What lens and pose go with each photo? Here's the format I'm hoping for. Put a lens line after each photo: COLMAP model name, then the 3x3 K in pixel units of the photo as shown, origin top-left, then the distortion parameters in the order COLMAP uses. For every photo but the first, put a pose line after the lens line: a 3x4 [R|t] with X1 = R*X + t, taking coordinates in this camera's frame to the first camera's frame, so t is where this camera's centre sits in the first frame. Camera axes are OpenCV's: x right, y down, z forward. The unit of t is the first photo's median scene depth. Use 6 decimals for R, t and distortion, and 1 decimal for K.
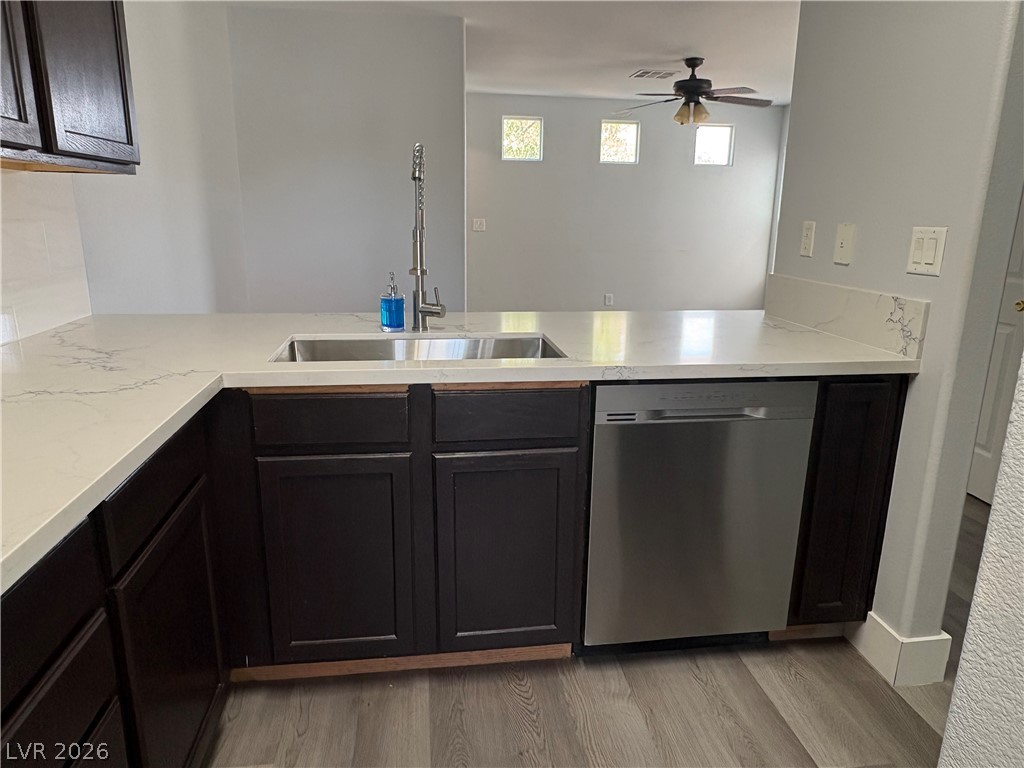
lens RADIAL K [[692.5, 0, 515.5], [0, 692.5, 384.1], [0, 0, 1]] dist [-0.006949, -0.002198]
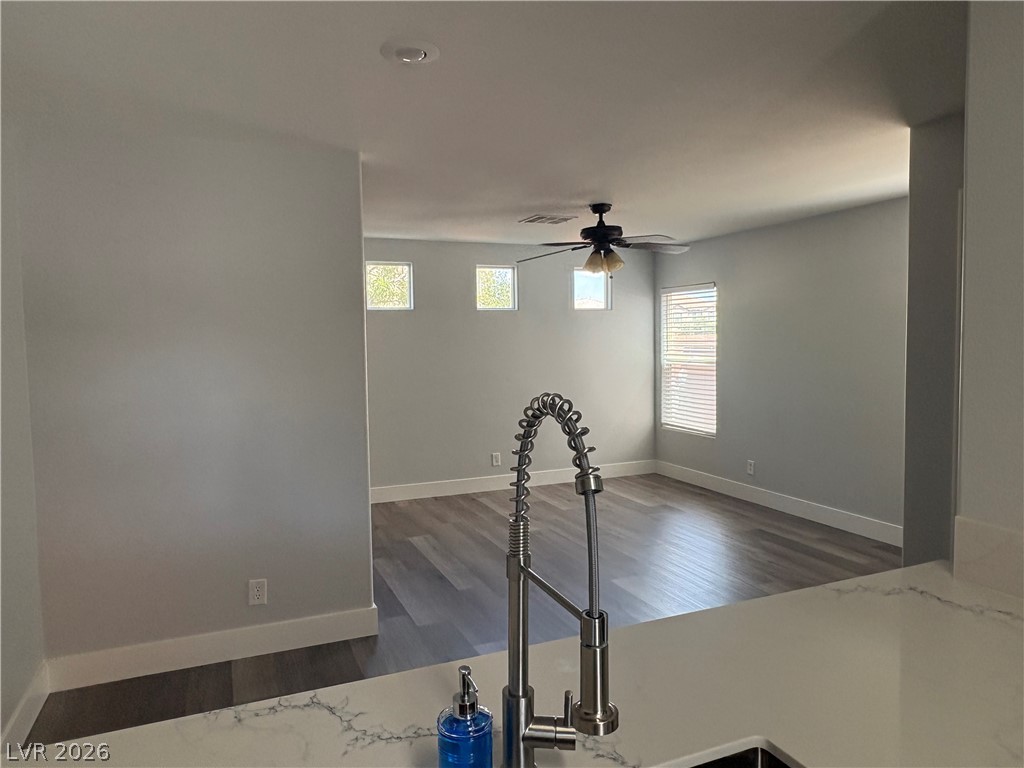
lens RADIAL K [[692.5, 0, 509.6], [0, 692.5, 381.8], [0, 0, 1]] dist [-0.006949, -0.002198]
pose [[0.966403, -0.049507, 0.252219, -0.095391], [0.094457, 0.981017, -0.169362, -0.099304], [-0.239046, 0.187496, 0.952734, 0.205551]]
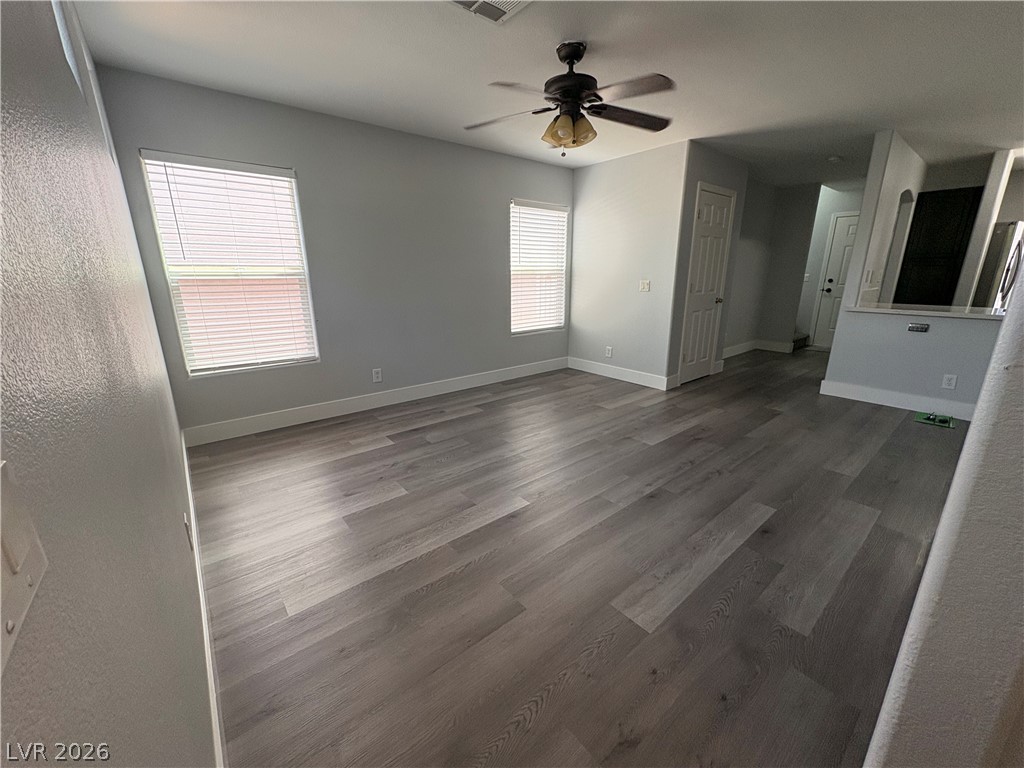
lens RADIAL K [[408.8, 0, 515.0], [0, 408.8, 386.5], [0, 0, 1]] dist [0.000581, 0.000014]
pose [[-0.525289, -0.236840, 0.817299, -0.131323], [0.207862, 0.895673, 0.393147, -0.330067], [-0.825145, 0.376401, -0.421257, 1.357092]]
